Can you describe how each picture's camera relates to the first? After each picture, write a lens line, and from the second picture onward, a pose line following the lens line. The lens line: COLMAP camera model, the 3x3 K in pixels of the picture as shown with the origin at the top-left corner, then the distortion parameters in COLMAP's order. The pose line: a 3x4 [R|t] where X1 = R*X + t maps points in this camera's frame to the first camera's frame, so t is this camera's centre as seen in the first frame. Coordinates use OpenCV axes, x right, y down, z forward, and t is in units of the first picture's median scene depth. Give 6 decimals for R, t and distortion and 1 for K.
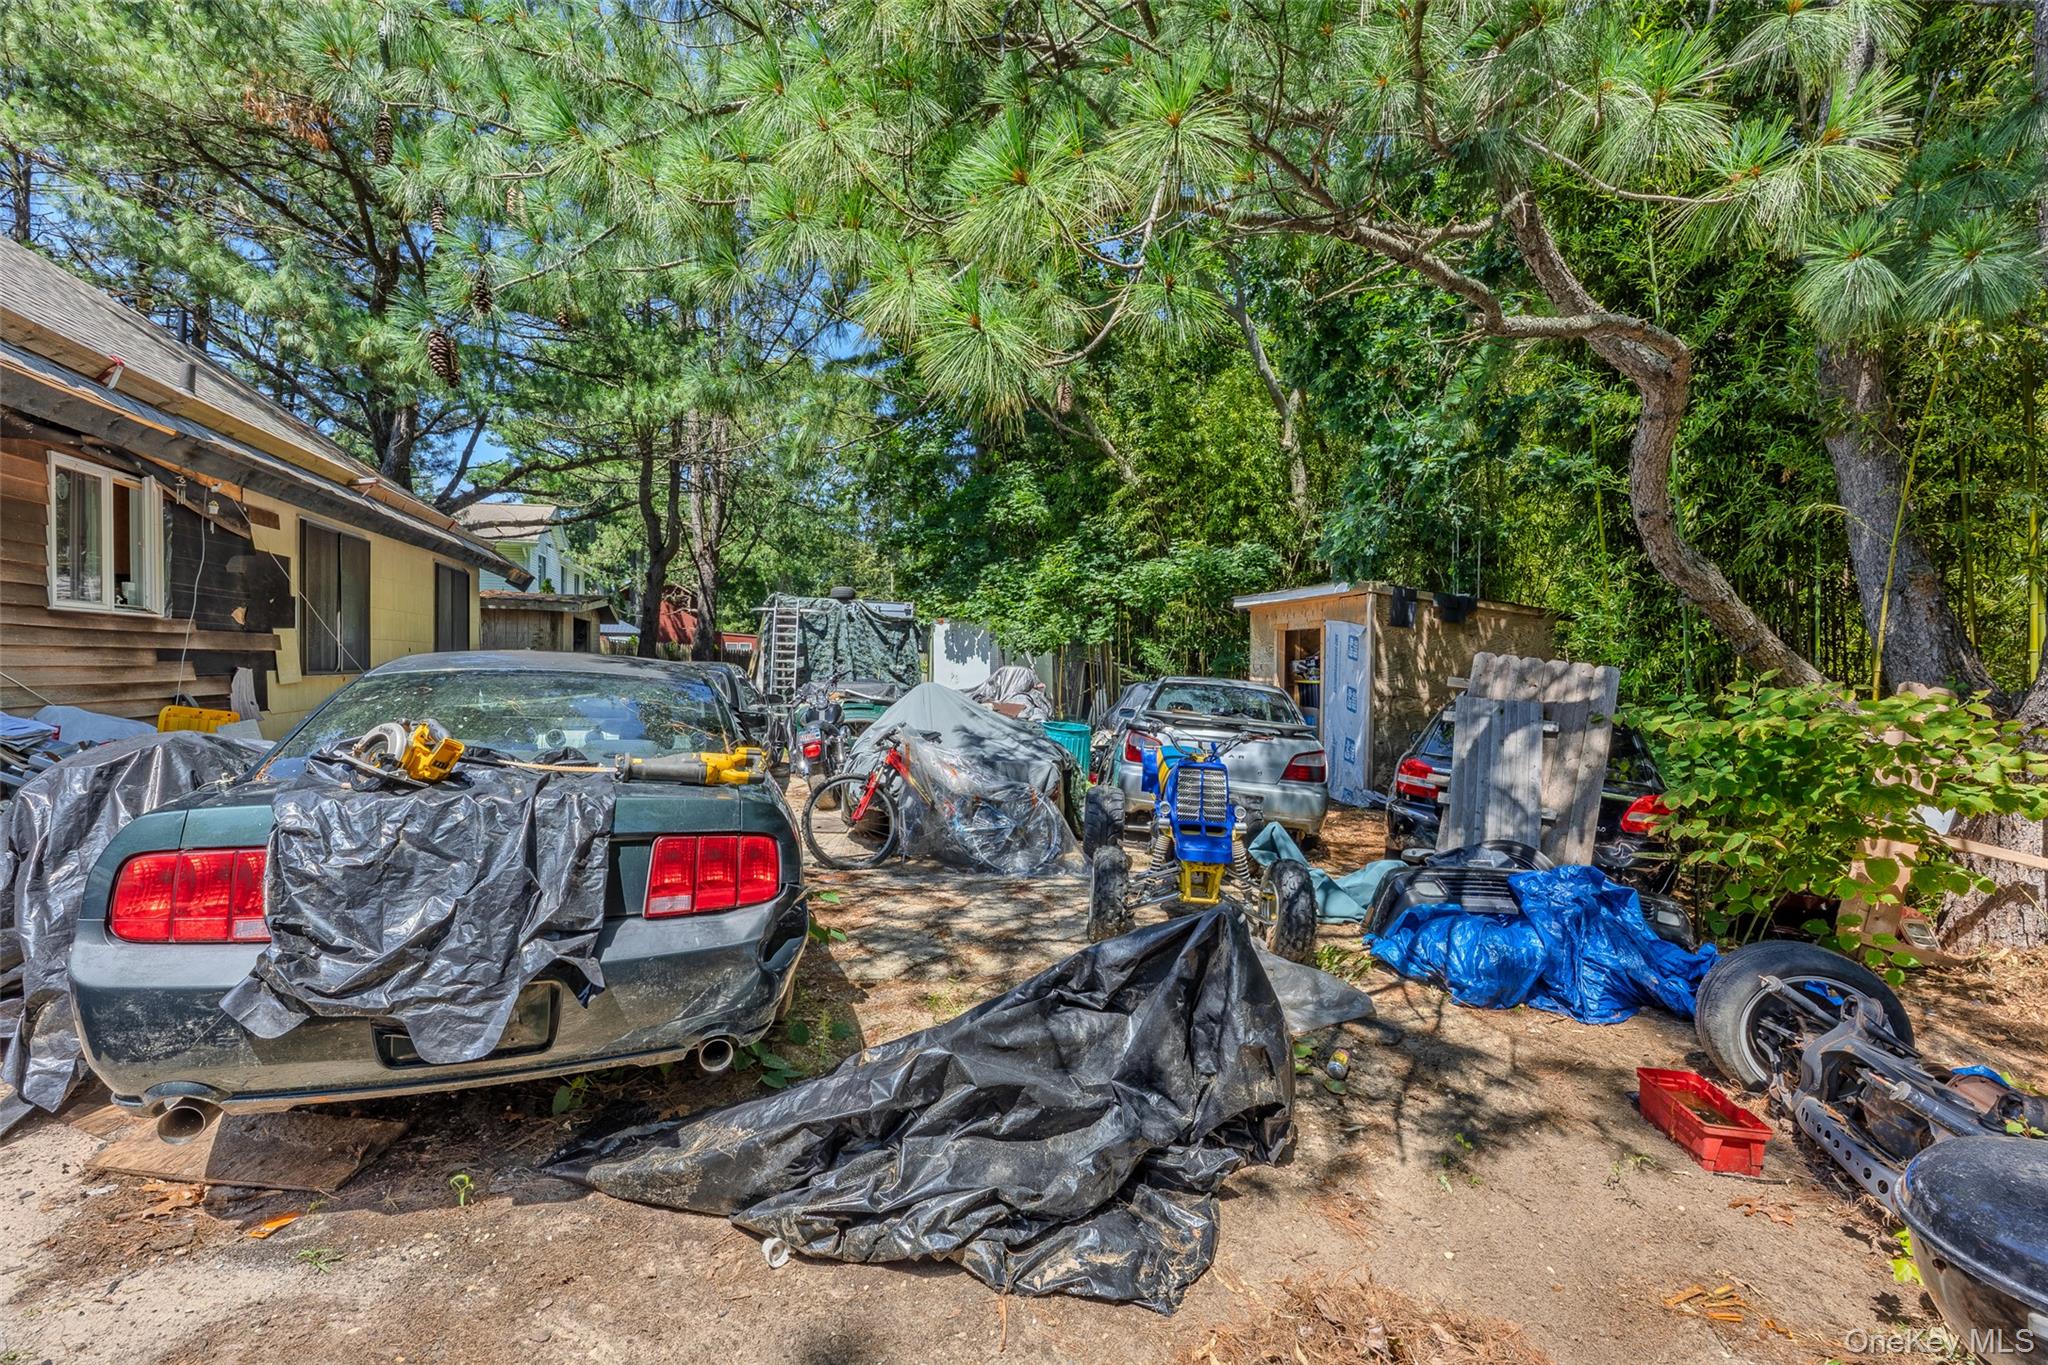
lens RADIAL K [[1023.9, 0, 1020.7], [0, 1023.9, 627.7], [0, 0, 1]] dist [-0.001385, -0.000240]
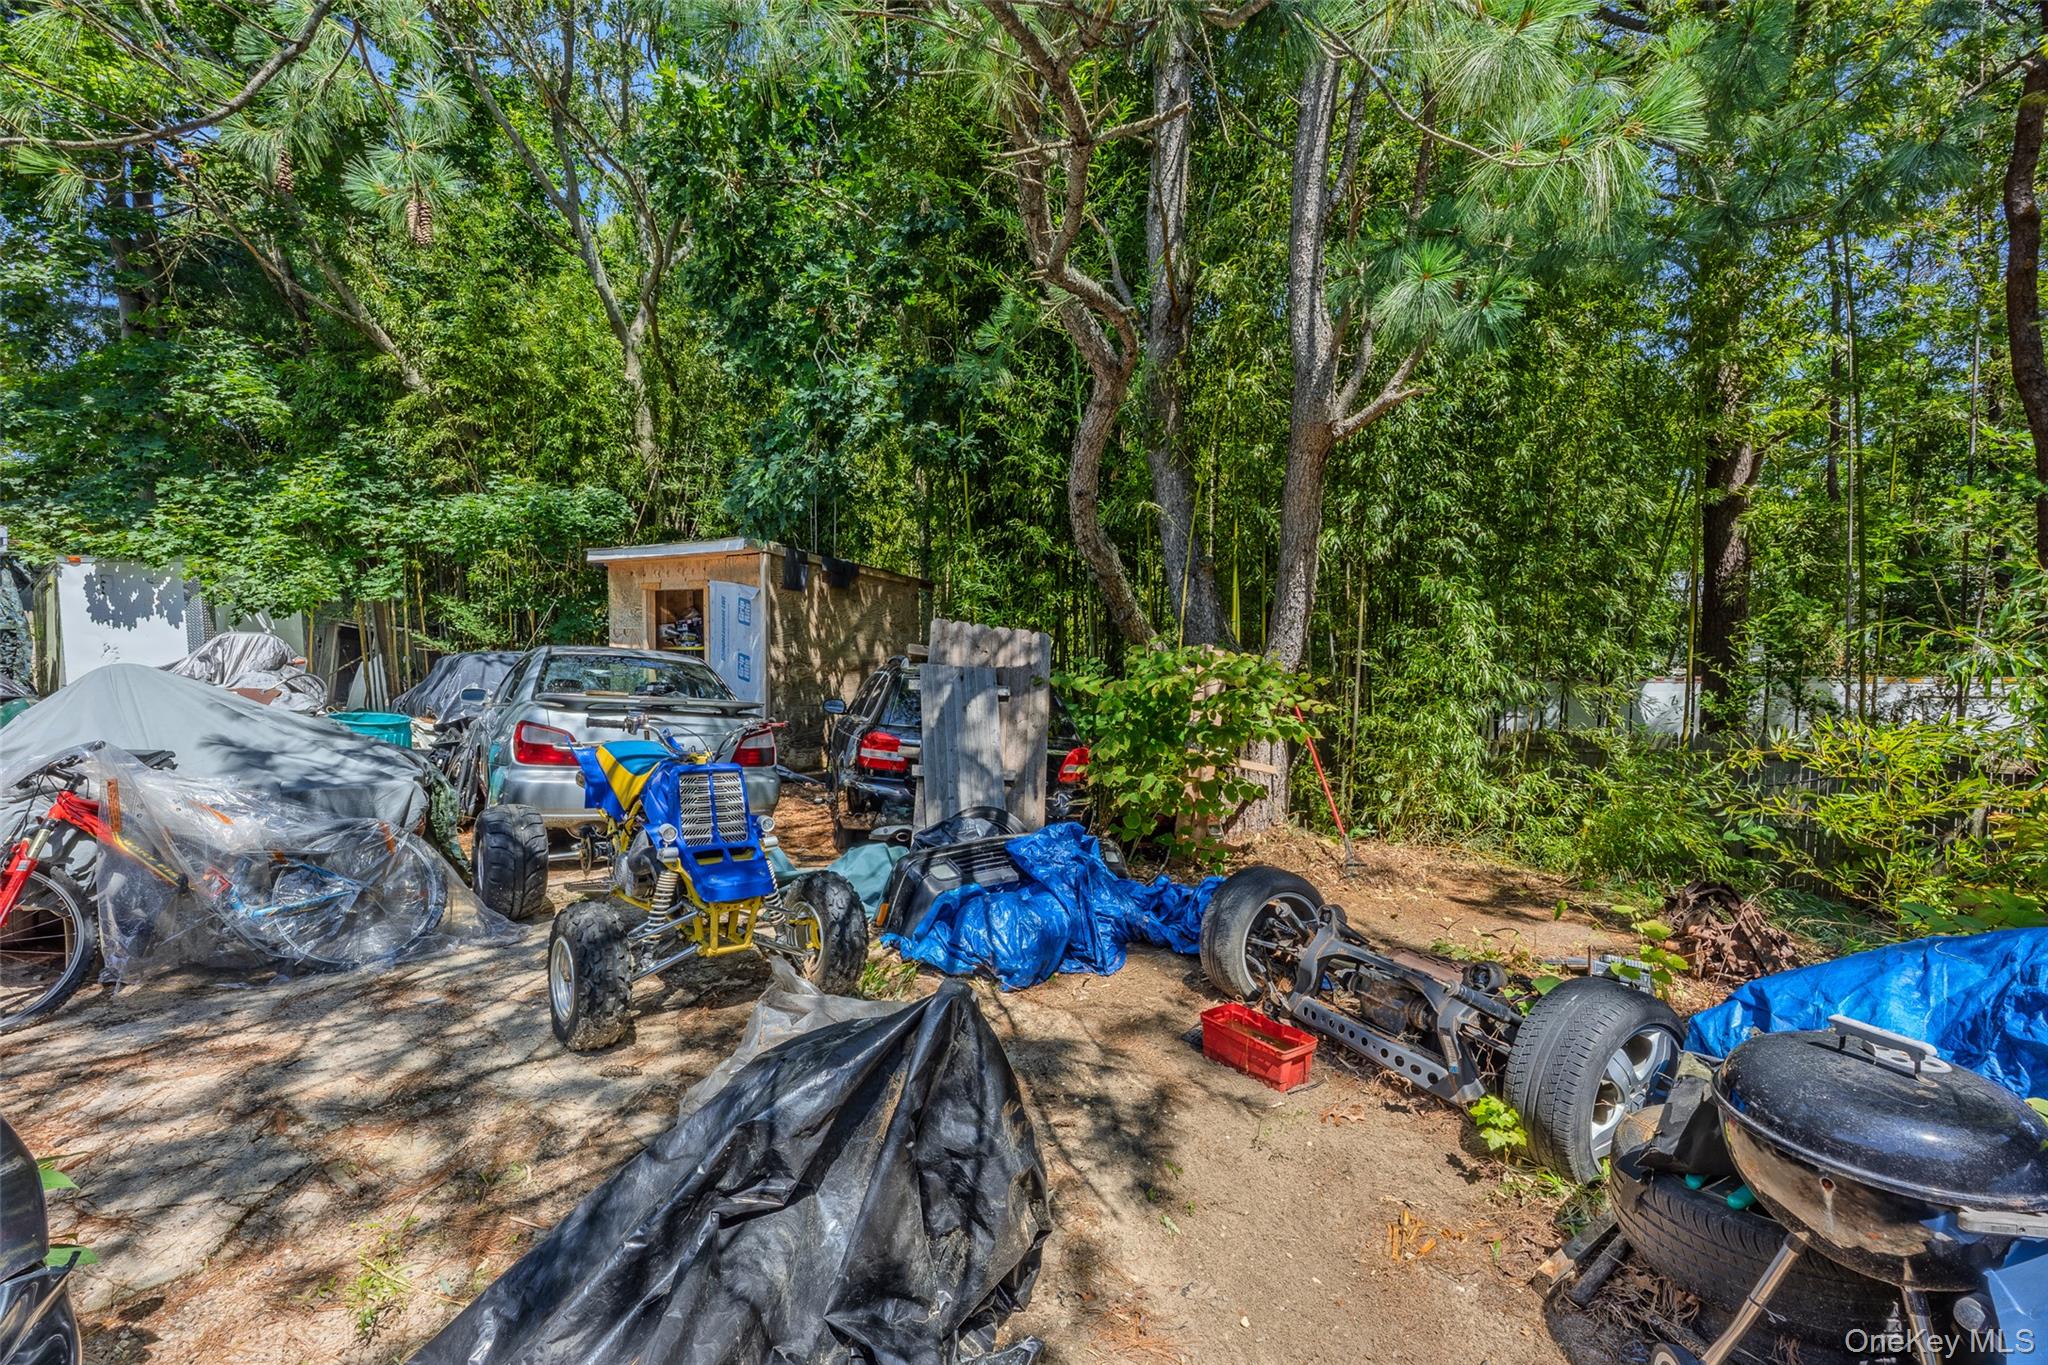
lens RADIAL K [[895.9, 0, 1021.6], [0, 895.9, 660.8], [0, 0, 1]] dist [-0.019948, 0.001564]
pose [[0.680655, -0.027196, 0.732099, -0.121545], [-0.028567, 0.997565, 0.063617, 0.006948], [-0.732047, -0.064215, 0.678221, 0.335360]]
